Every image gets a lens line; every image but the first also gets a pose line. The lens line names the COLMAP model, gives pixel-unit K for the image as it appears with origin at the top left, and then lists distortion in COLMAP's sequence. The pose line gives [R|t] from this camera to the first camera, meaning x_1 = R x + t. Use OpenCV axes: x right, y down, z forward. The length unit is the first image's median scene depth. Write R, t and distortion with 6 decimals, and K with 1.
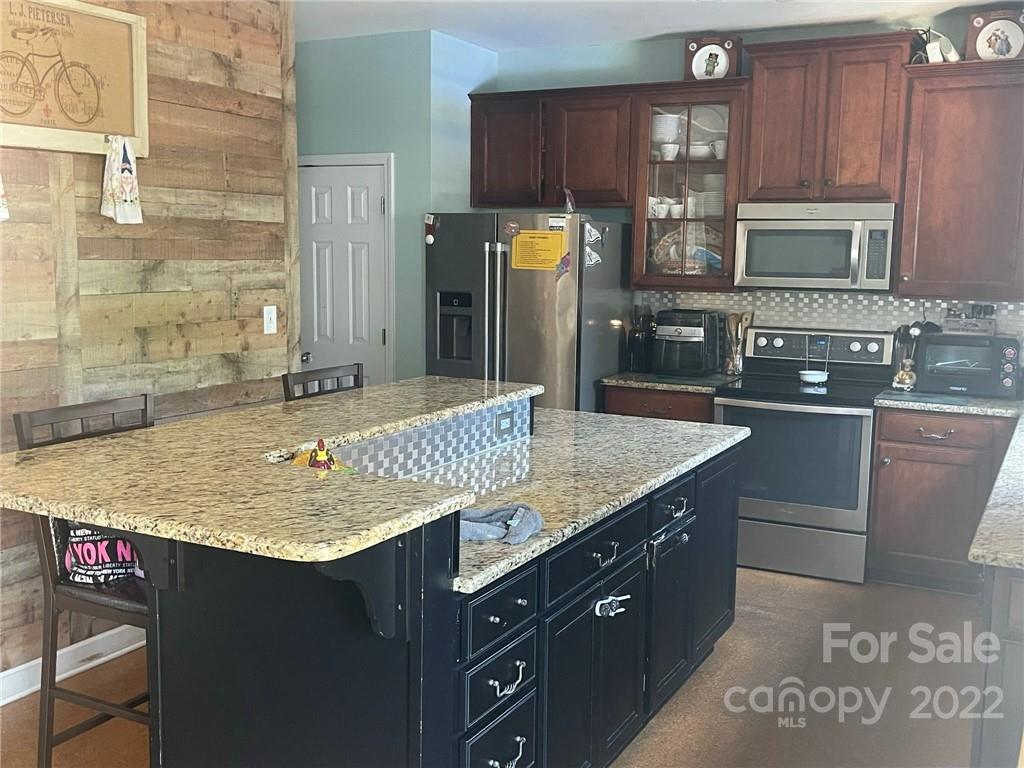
lens RADIAL K [[1054.6, 0, 511.5], [0, 1054.6, 382.8], [0, 0, 1]] dist [0.014307, 0.000000]
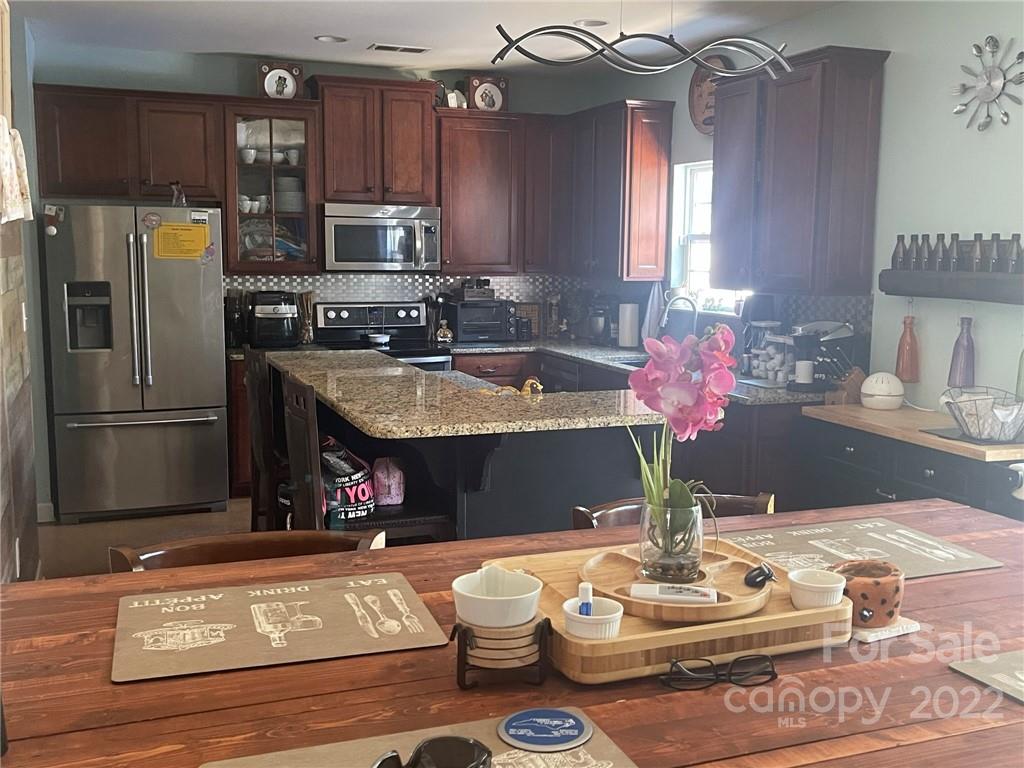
lens RADIAL K [[1054.6, 0, 511.4], [0, 1054.6, 386.1], [0, 0, 1]] dist [0.014307, 0.000000]
pose [[0.651036, -0.105773, 0.751641, -0.593842], [0.093355, 0.993883, 0.059003, -0.009030], [-0.753284, 0.031756, 0.656929, 0.027634]]
